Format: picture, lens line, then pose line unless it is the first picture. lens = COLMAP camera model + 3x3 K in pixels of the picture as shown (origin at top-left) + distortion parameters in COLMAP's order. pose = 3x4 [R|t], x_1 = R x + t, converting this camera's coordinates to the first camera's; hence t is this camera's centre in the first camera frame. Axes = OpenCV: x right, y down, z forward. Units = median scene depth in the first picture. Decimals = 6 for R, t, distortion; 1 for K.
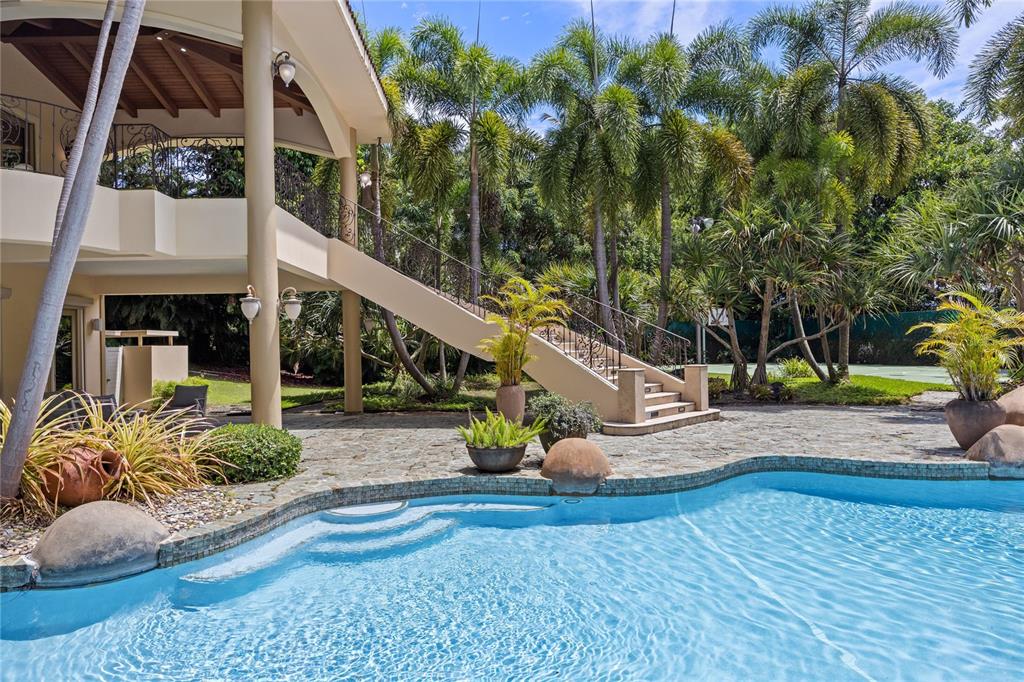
lens RADIAL K [[669.6, 0, 512.0], [0, 669.6, 341.0], [0, 0, 1]] dist [0.008521, -0.001083]
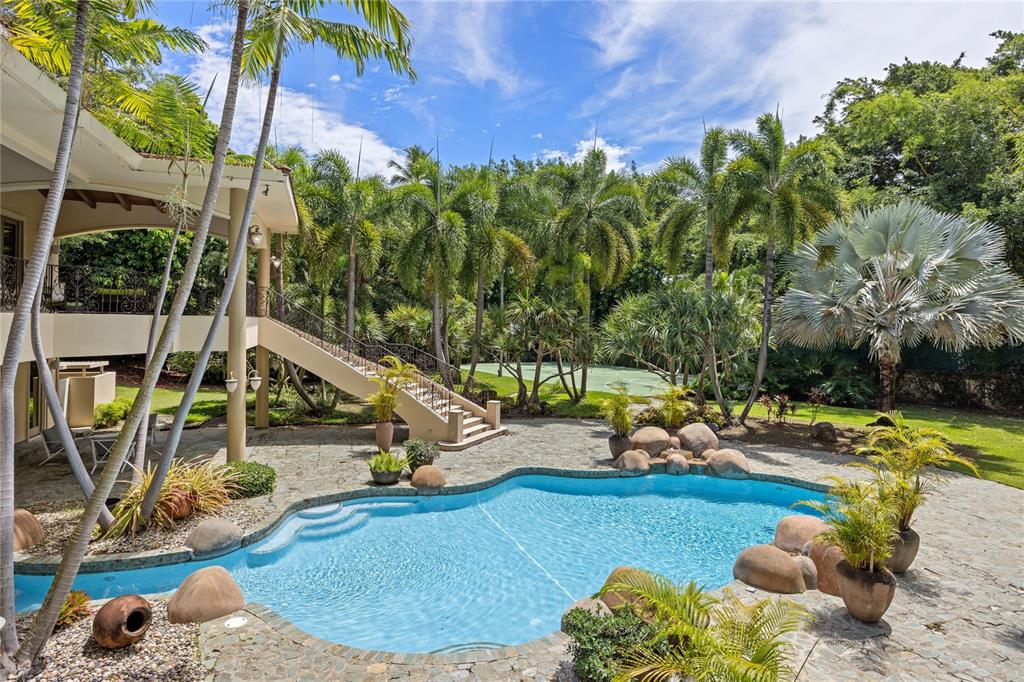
lens RADIAL K [[530.7, 0, 512.0], [0, 530.7, 341.0], [0, 0, 1]] dist [0.002616, 0.000758]
pose [[0.957802, 0.037775, 0.284935, -0.101448], [-0.039159, 0.999233, -0.000841, -0.179594], [-0.284748, -0.010352, 0.958546, -0.439820]]
